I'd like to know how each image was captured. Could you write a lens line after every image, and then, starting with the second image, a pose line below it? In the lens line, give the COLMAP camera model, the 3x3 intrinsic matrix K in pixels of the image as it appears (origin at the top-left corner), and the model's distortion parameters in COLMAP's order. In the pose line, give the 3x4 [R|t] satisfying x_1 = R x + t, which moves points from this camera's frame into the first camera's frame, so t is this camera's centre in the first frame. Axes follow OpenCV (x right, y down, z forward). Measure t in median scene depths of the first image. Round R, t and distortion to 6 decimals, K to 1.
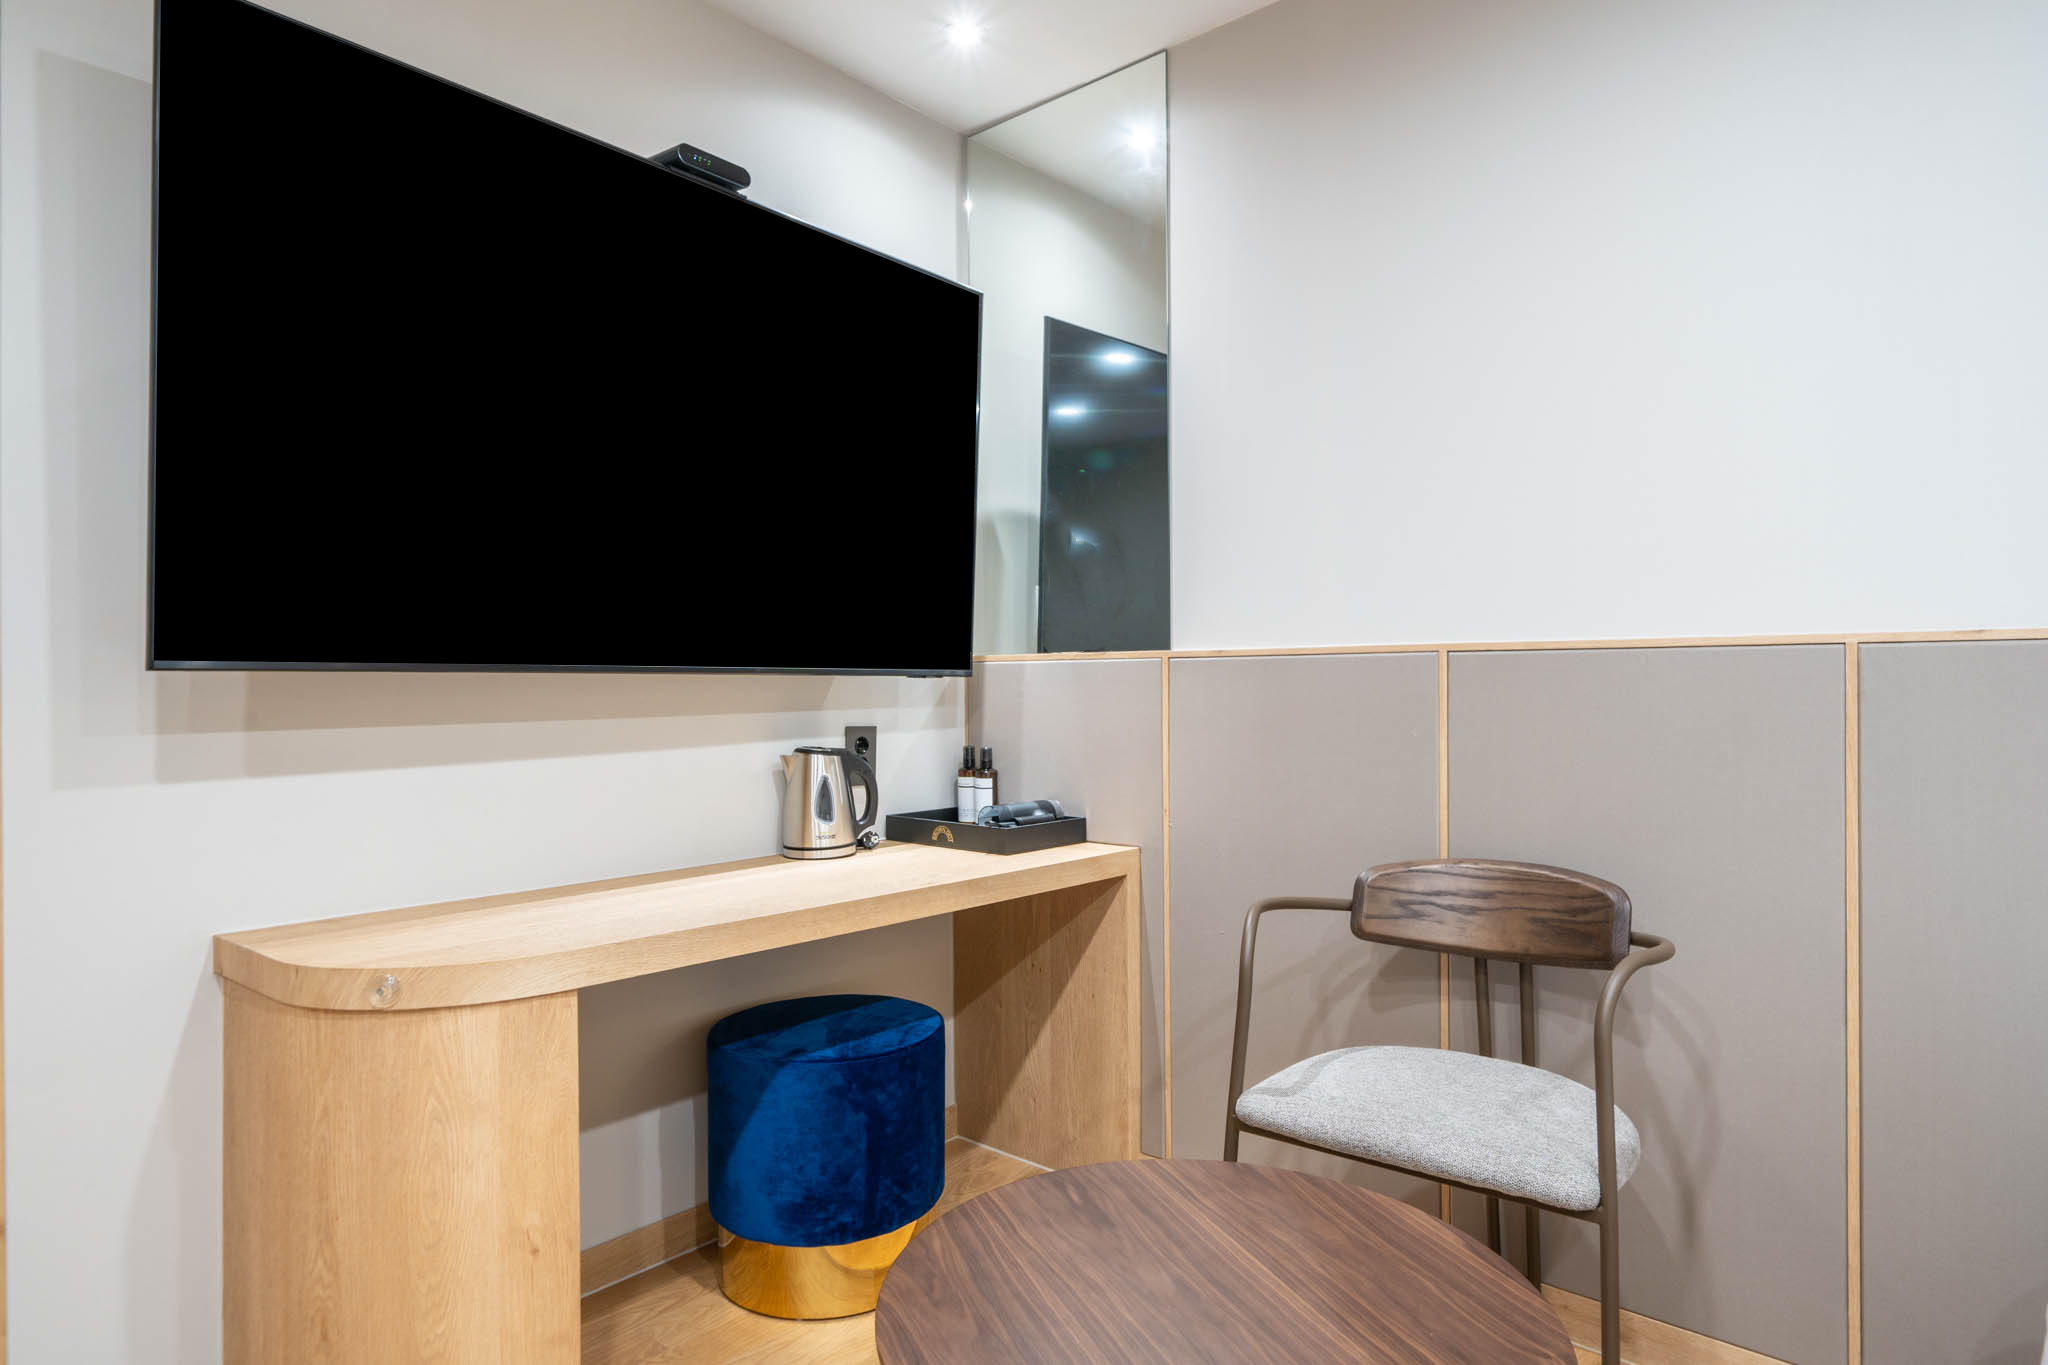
lens RADIAL K [[1097.0, 0, 1024.0], [0, 1097.0, 682.5], [0, 0, 1]] dist [0.000286, 0.000069]
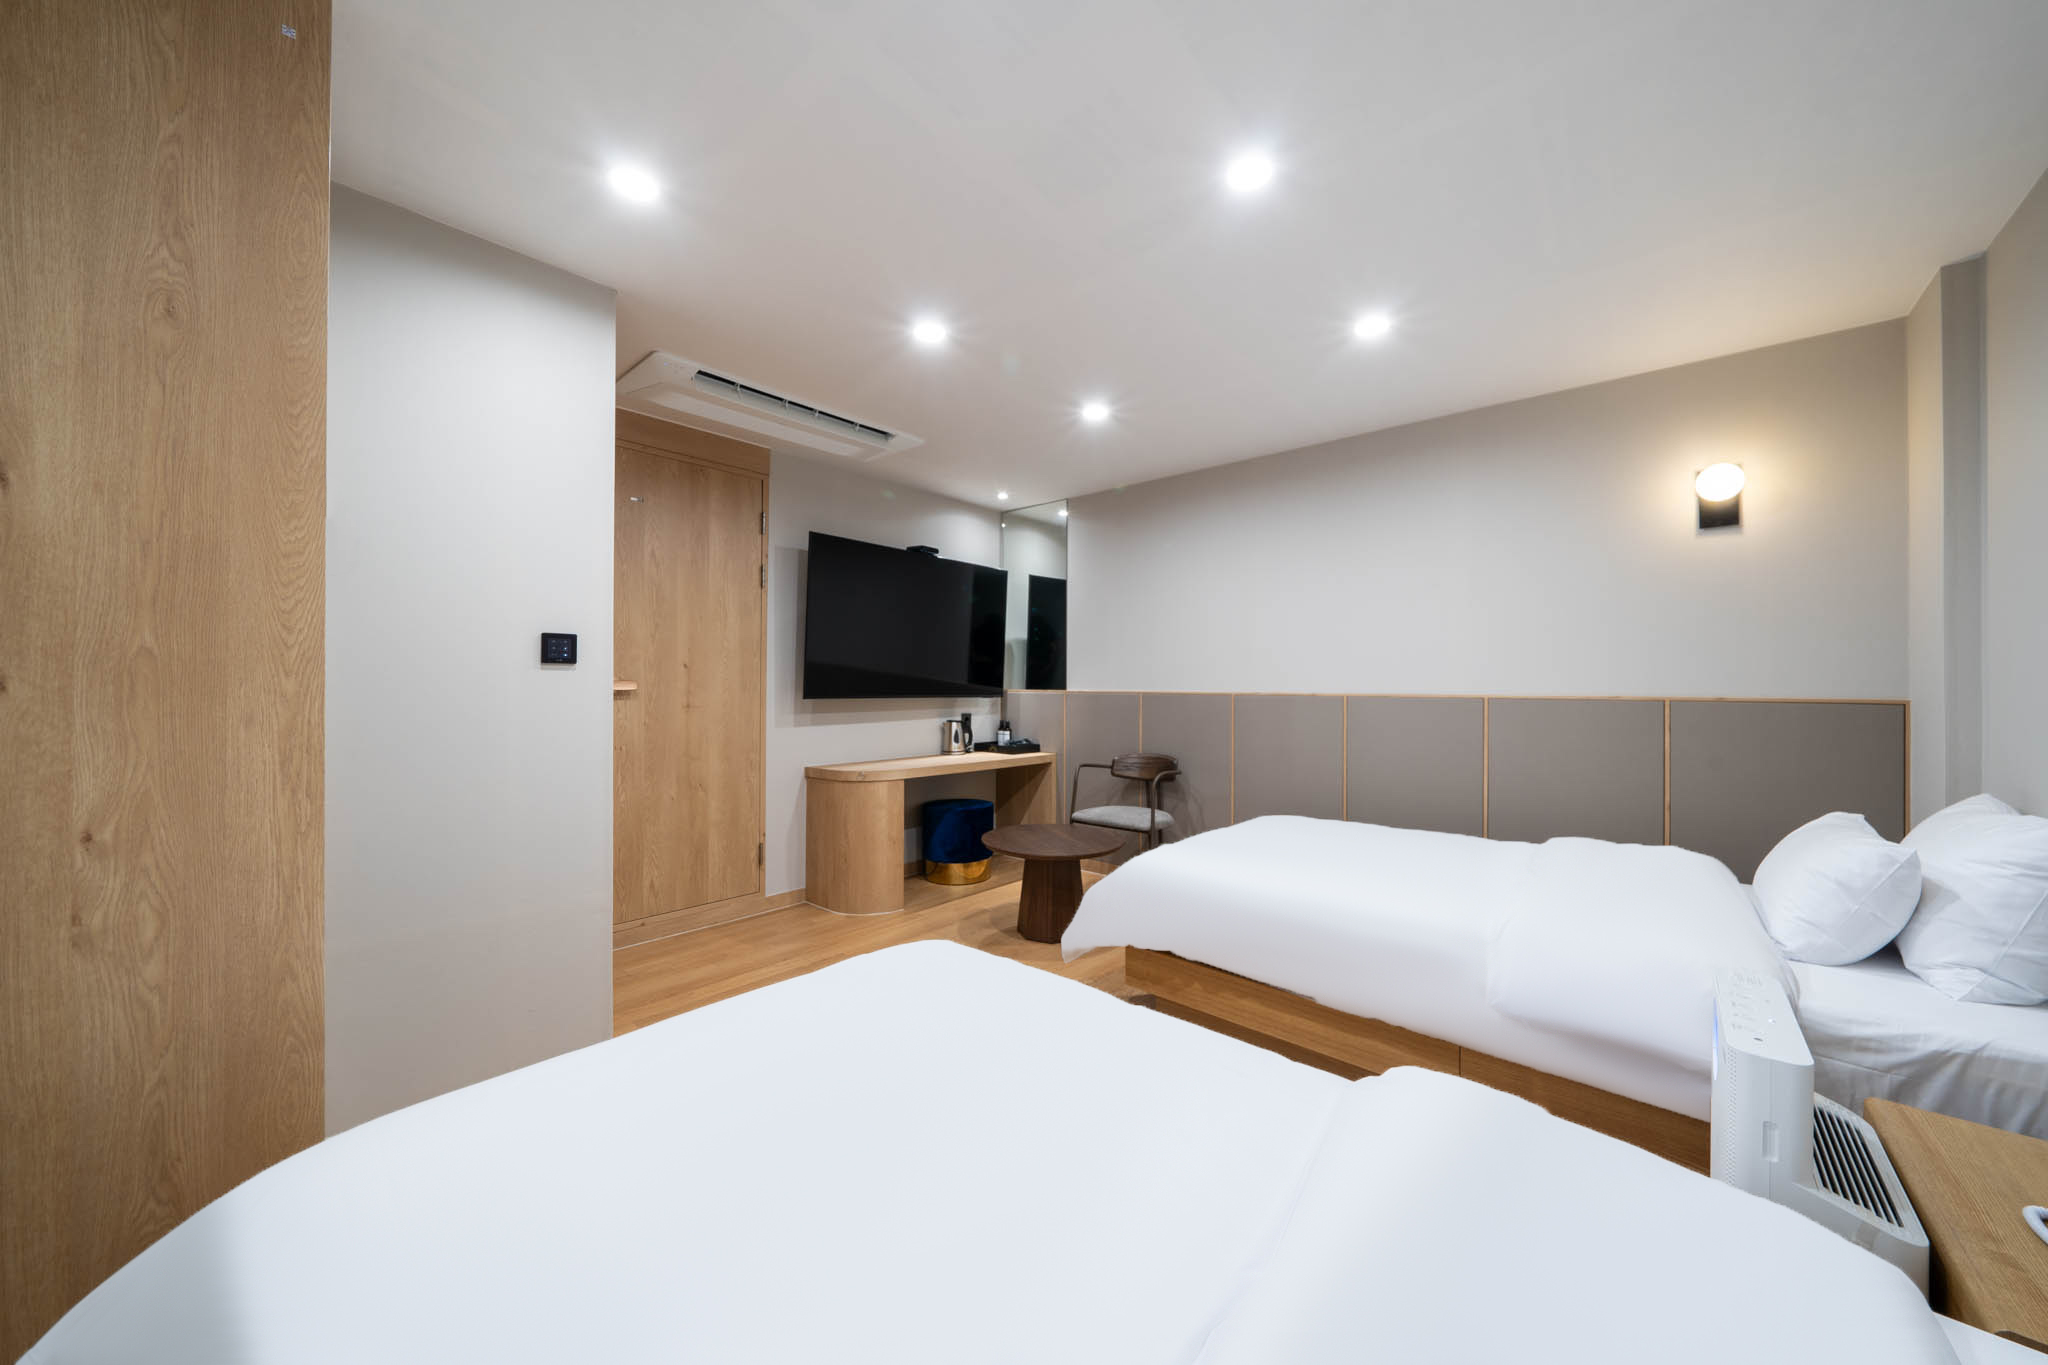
lens RADIAL K [[678.4, 0, 1024.0], [0, 678.4, 682.5], [0, 0, 1]] dist [-0.000056, 0.000046]
pose [[0.999819, 0.010168, -0.016058, 0.043893], [-0.010197, 0.999947, -0.001722, -0.047878], [0.016040, 0.001886, 0.999870, -0.955199]]
